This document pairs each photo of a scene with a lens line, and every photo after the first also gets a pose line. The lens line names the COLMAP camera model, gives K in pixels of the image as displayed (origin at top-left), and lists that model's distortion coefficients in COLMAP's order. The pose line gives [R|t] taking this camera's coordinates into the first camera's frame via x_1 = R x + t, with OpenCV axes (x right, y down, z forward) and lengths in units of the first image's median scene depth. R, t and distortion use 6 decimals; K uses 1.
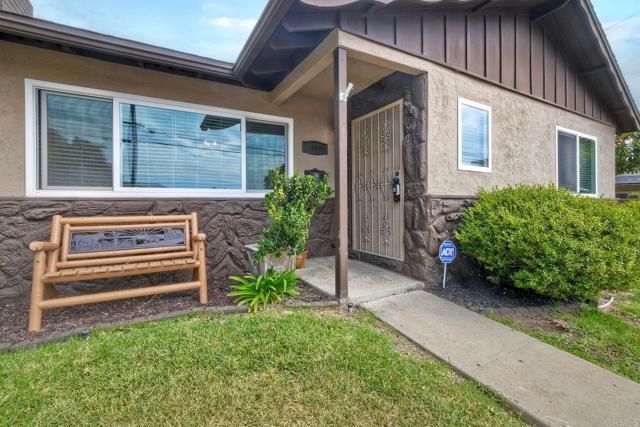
lens RADIAL K [[283.5, 0, 319.2], [0, 283.5, 213.3], [0, 0, 1]] dist [0.000278, -0.000144]
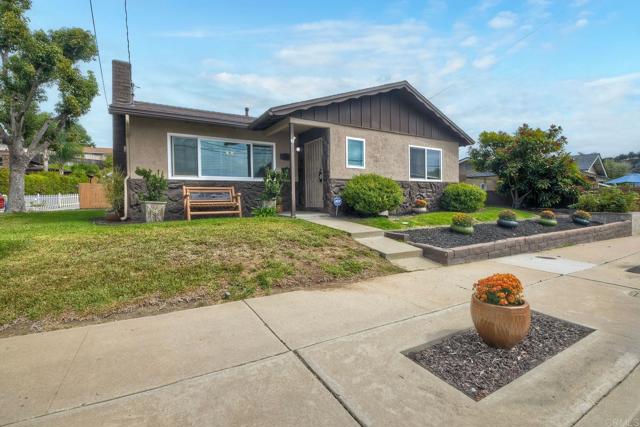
lens RADIAL K [[283.5, 0, 321.6], [0, 283.5, 210.8], [0, 0, 1]] dist [0.000278, -0.000144]
pose [[0.998864, -0.011095, 0.046347, 0.190857], [0.010752, 0.999913, 0.007645, 0.193965], [-0.046427, -0.007138, 0.998896, -1.420554]]
